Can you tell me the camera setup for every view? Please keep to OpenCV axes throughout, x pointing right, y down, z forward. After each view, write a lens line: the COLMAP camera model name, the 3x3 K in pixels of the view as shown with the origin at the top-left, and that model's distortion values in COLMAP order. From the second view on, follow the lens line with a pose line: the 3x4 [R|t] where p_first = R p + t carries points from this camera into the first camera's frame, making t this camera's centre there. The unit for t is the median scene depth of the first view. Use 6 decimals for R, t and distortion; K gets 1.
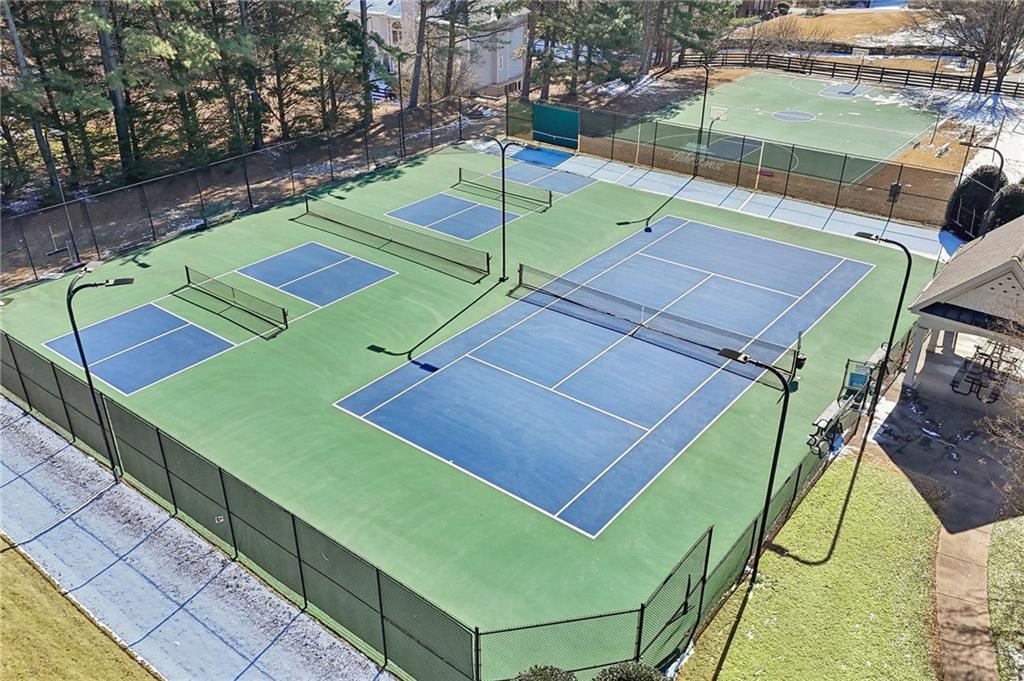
lens RADIAL K [[850.5, 0, 512.0], [0, 850.5, 340.5], [0, 0, 1]] dist [-0.000355, -0.001085]
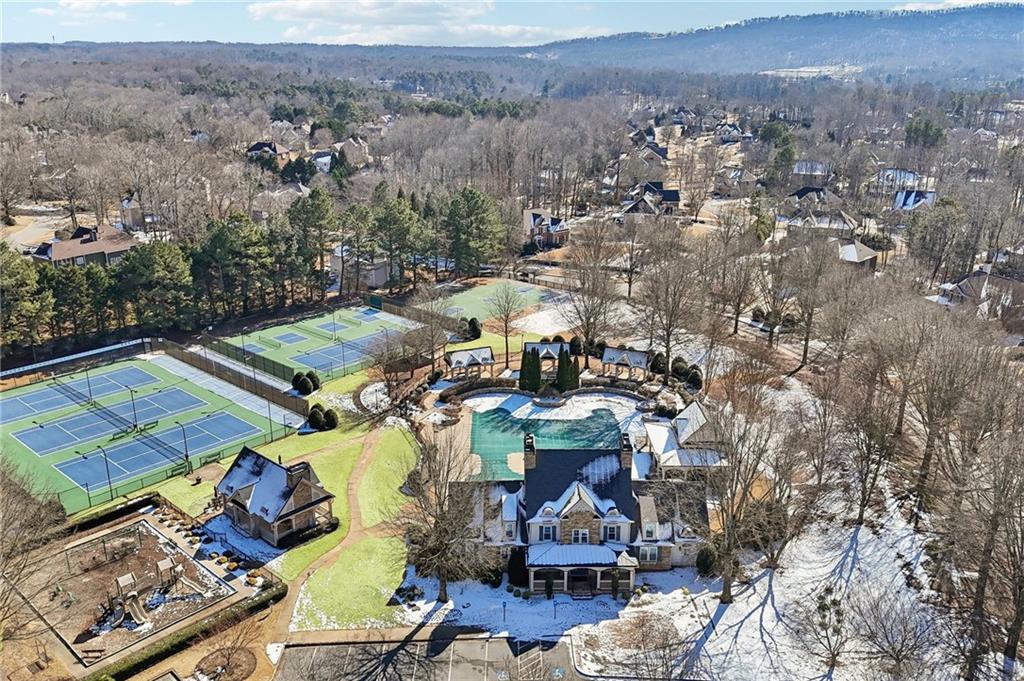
lens RADIAL K [[850.5, 0, 512.0], [0, 850.5, 340.5], [0, 0, 1]] dist [-0.000355, -0.001085]
pose [[0.997304, 0.019338, -0.070781, 0.852314], [-0.031804, 0.983247, -0.179484, 0.477107], [0.066125, 0.181251, 0.981211, -2.233592]]
